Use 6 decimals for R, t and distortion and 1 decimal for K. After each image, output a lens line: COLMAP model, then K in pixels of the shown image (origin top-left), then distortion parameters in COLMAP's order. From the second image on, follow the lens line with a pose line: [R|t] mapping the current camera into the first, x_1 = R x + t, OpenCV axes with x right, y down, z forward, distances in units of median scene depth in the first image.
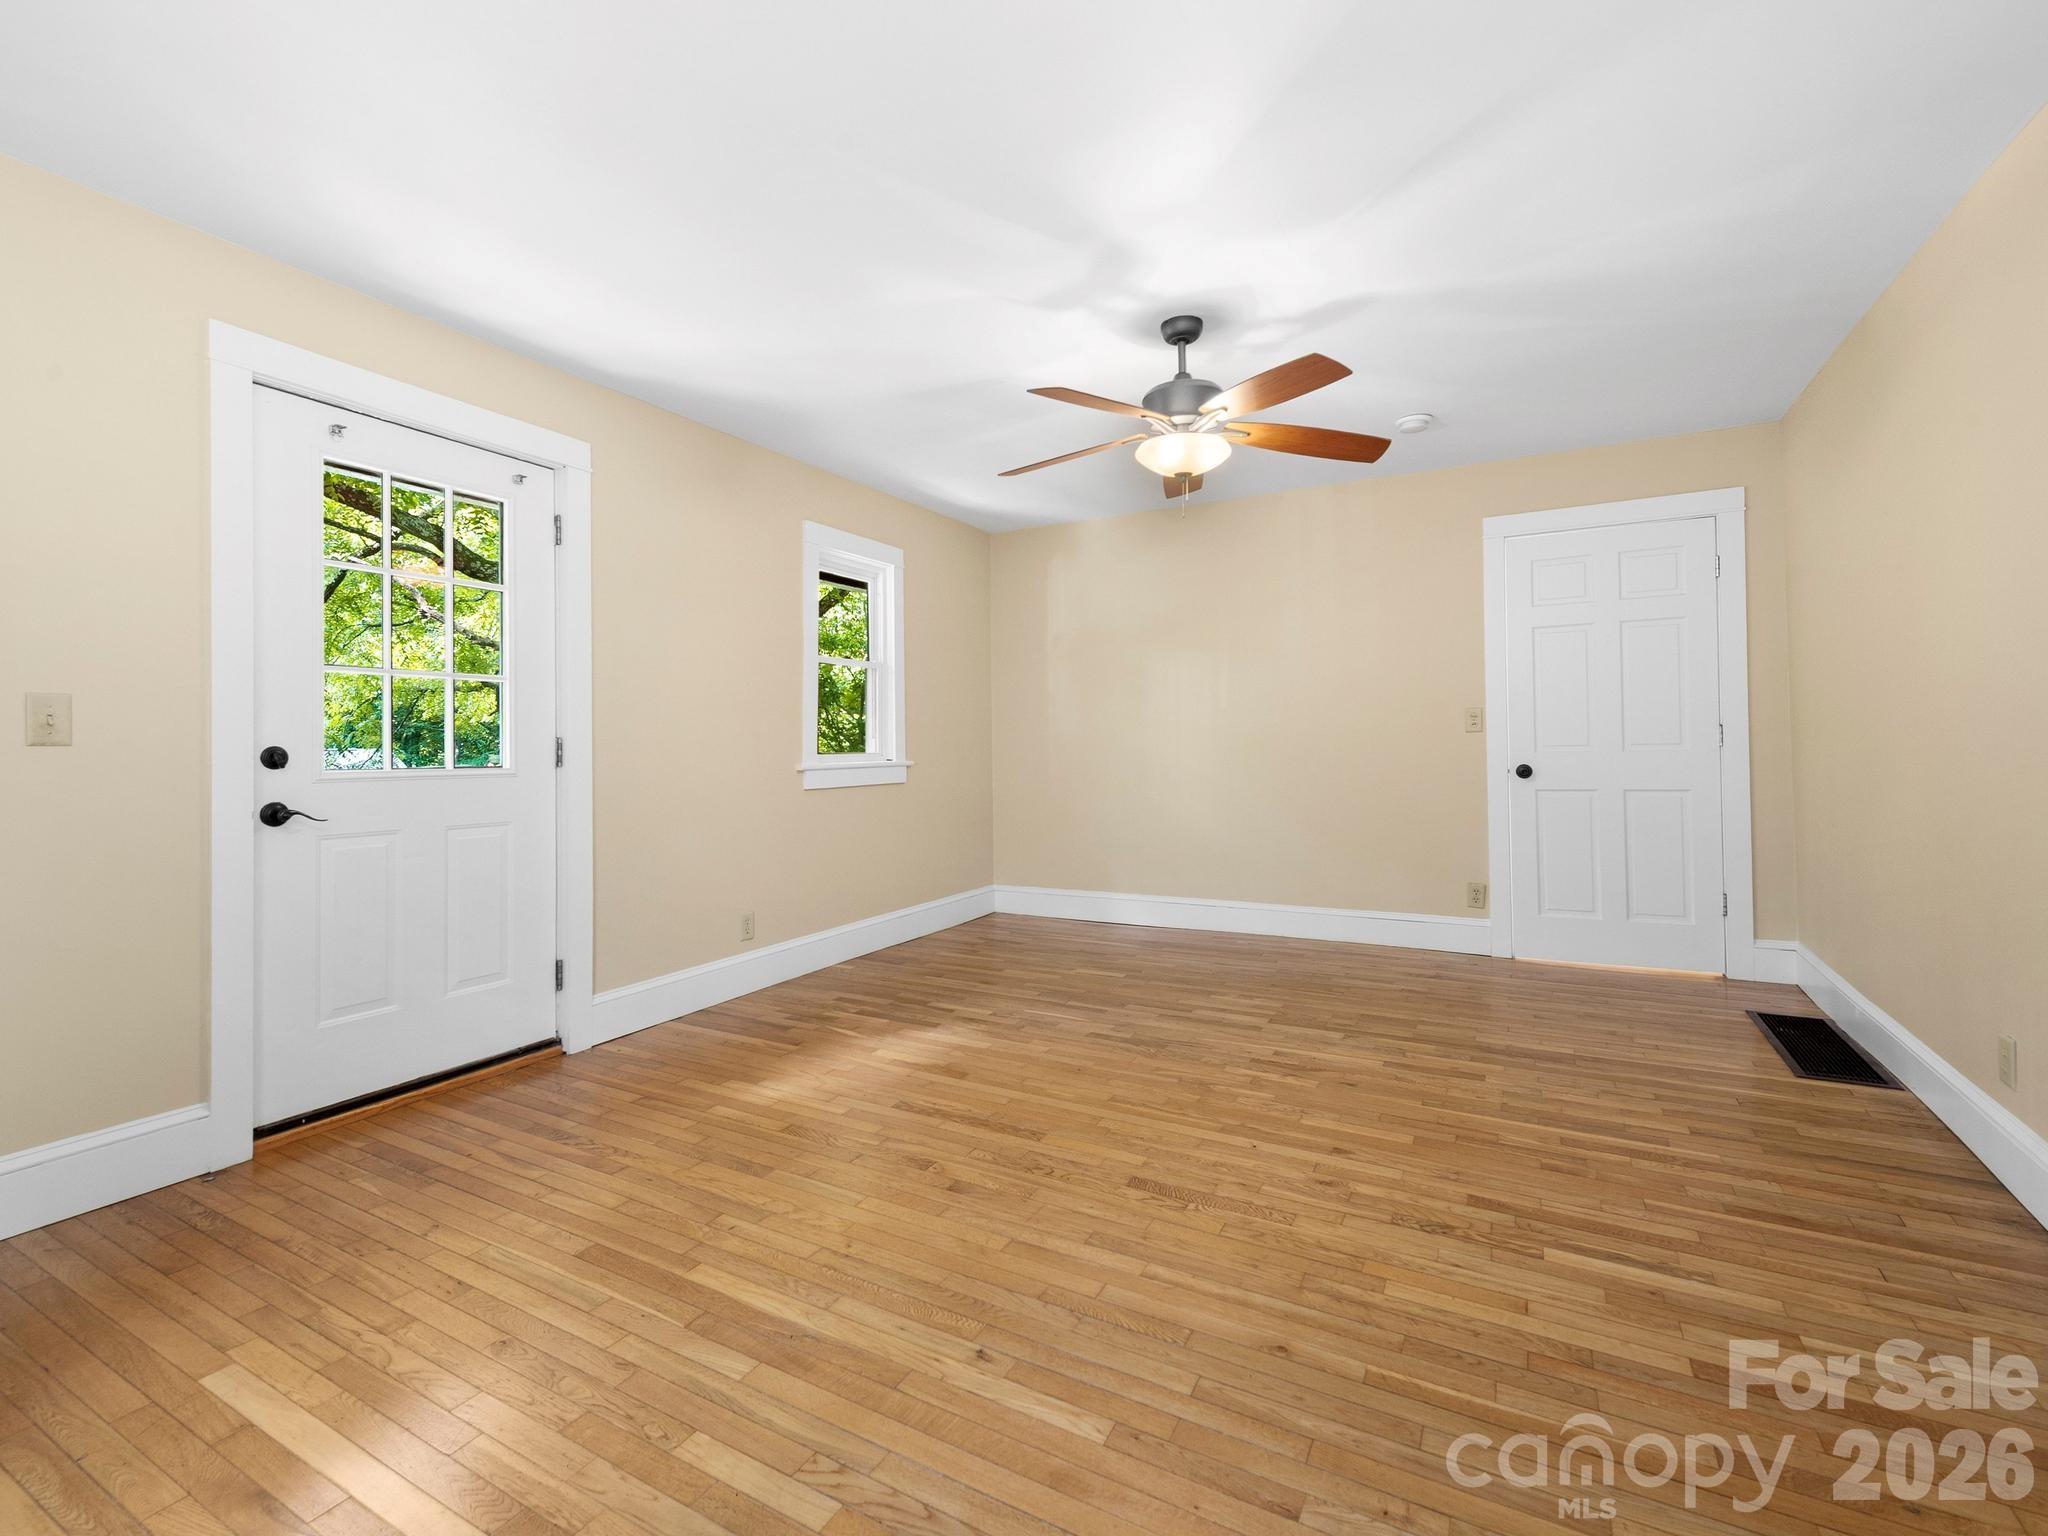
lens RADIAL K [[925.6, 0, 1015.6], [0, 925.6, 735.8], [0, 0, 1]] dist [0.008372, -0.000483]
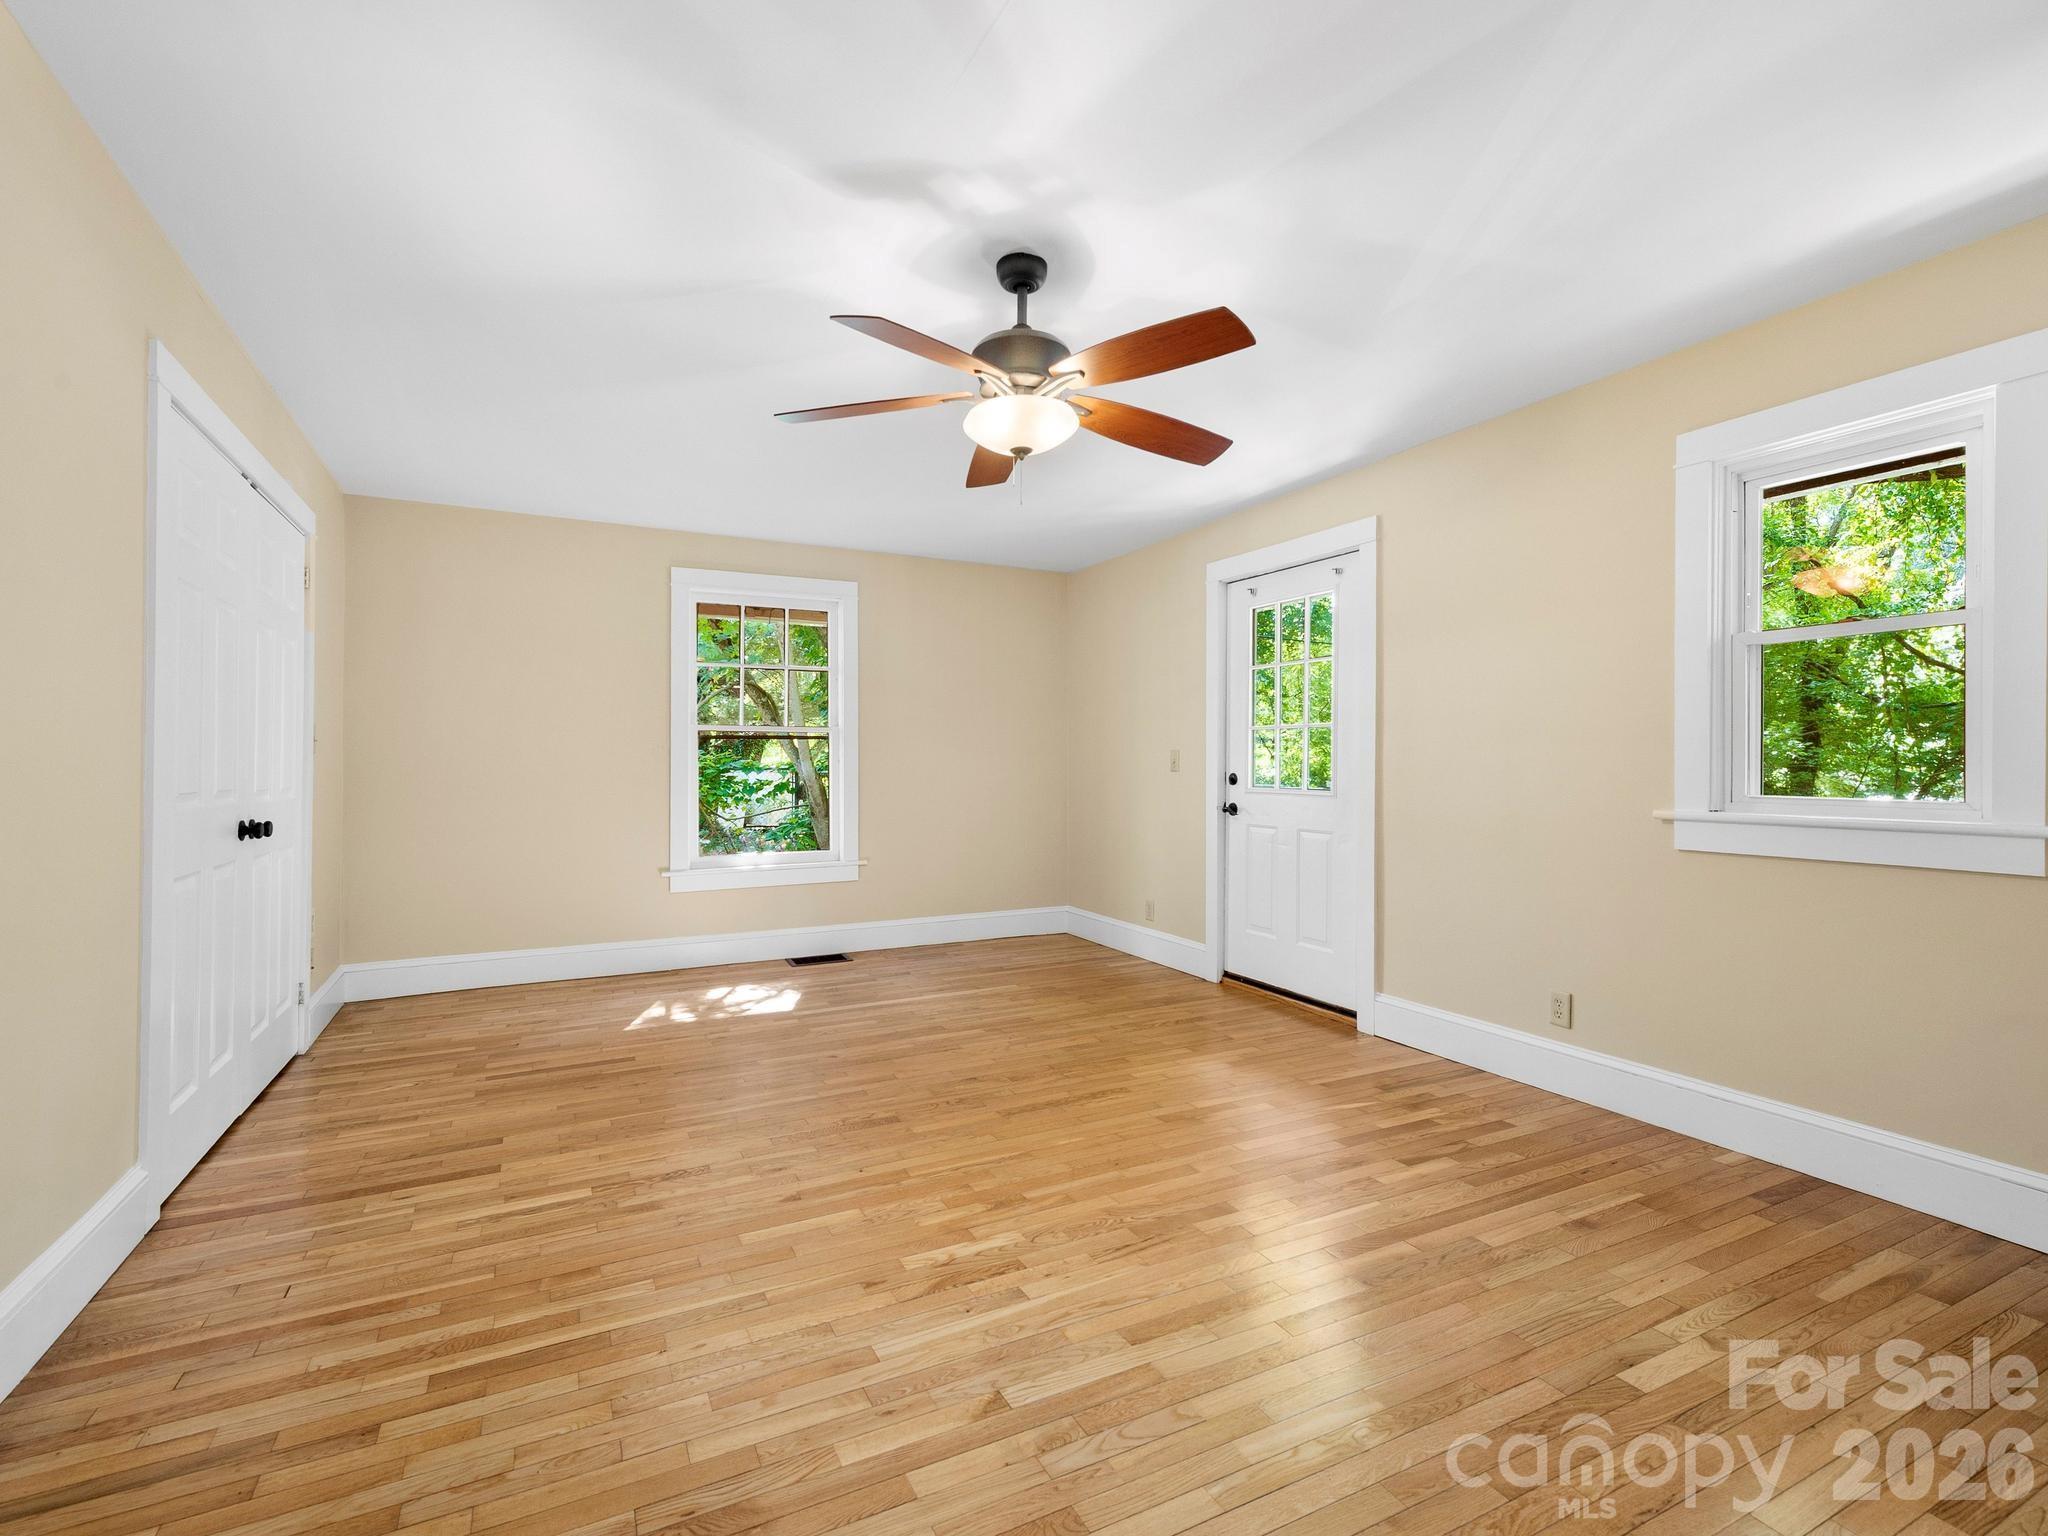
lens RADIAL K [[926.6, 0, 1019.2], [0, 926.6, 757.9], [0, 0, 1]] dist [0.019472, -0.007850]
pose [[-0.561422, -0.002337, -0.827526, 0.982071], [0.006727, 0.999950, -0.007388, -0.008306], [0.827502, -0.009714, -0.561378, 1.671543]]
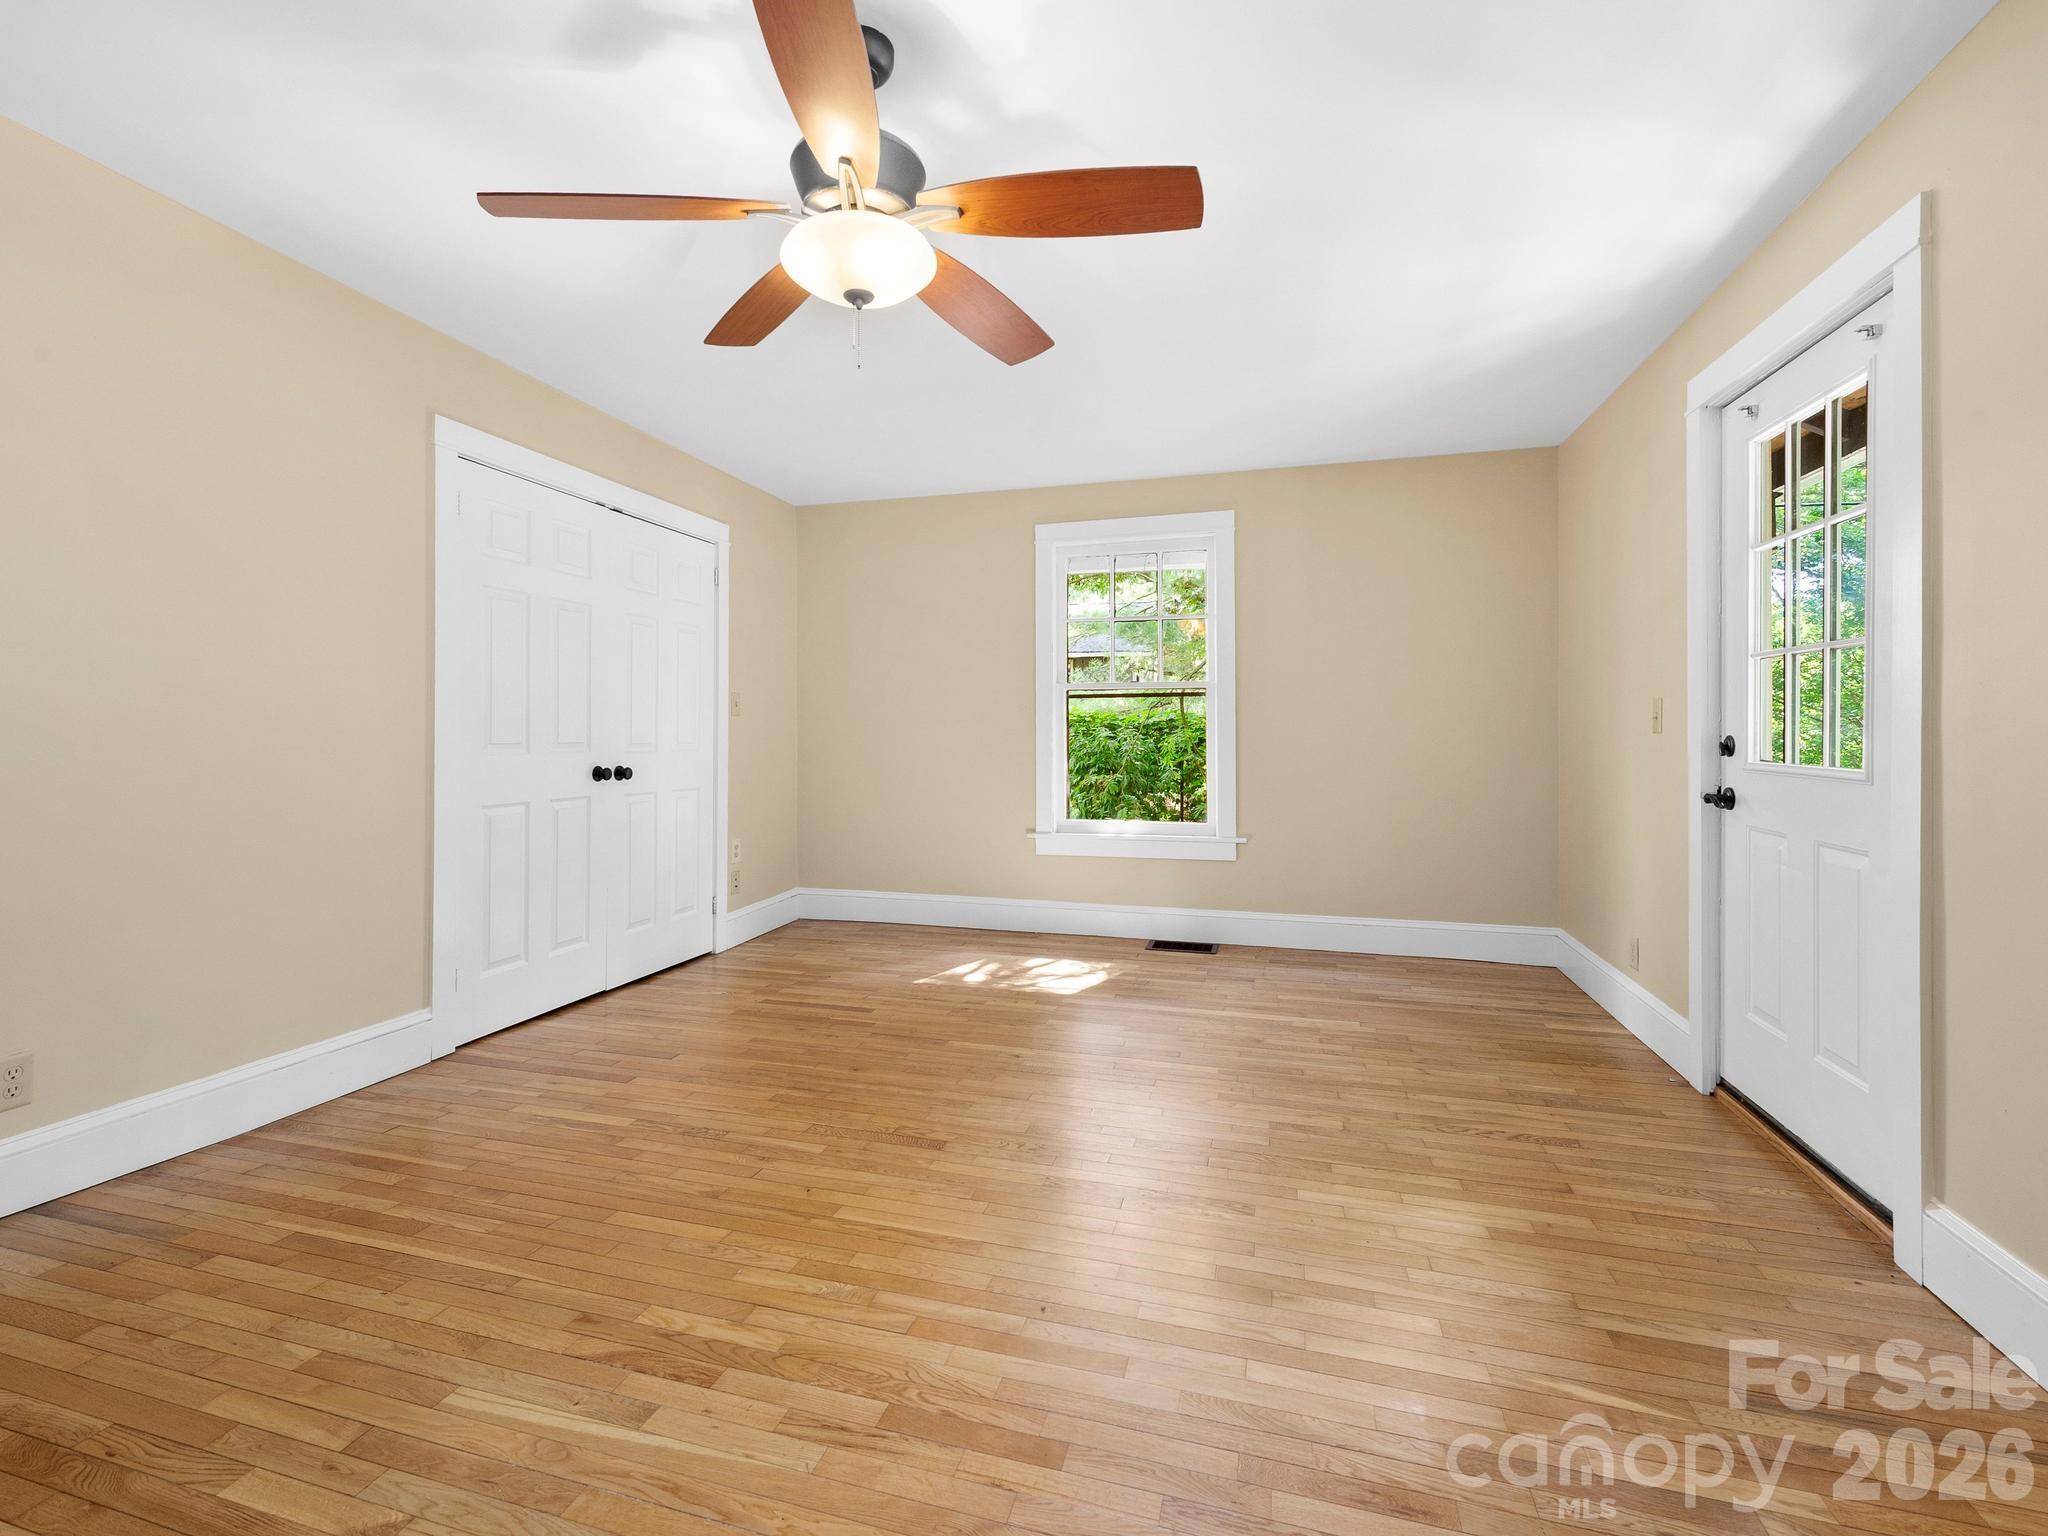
lens RADIAL K [[939.9, 0, 1009.6], [0, 939.9, 726.8], [0, 0, 1]] dist [0.018494, -0.008167]
pose [[-0.976196, 0.003237, -0.216864, 0.254851], [0.004973, 0.999960, -0.007462, 0.004398], [0.216832, -0.008363, -0.976173, 1.864033]]
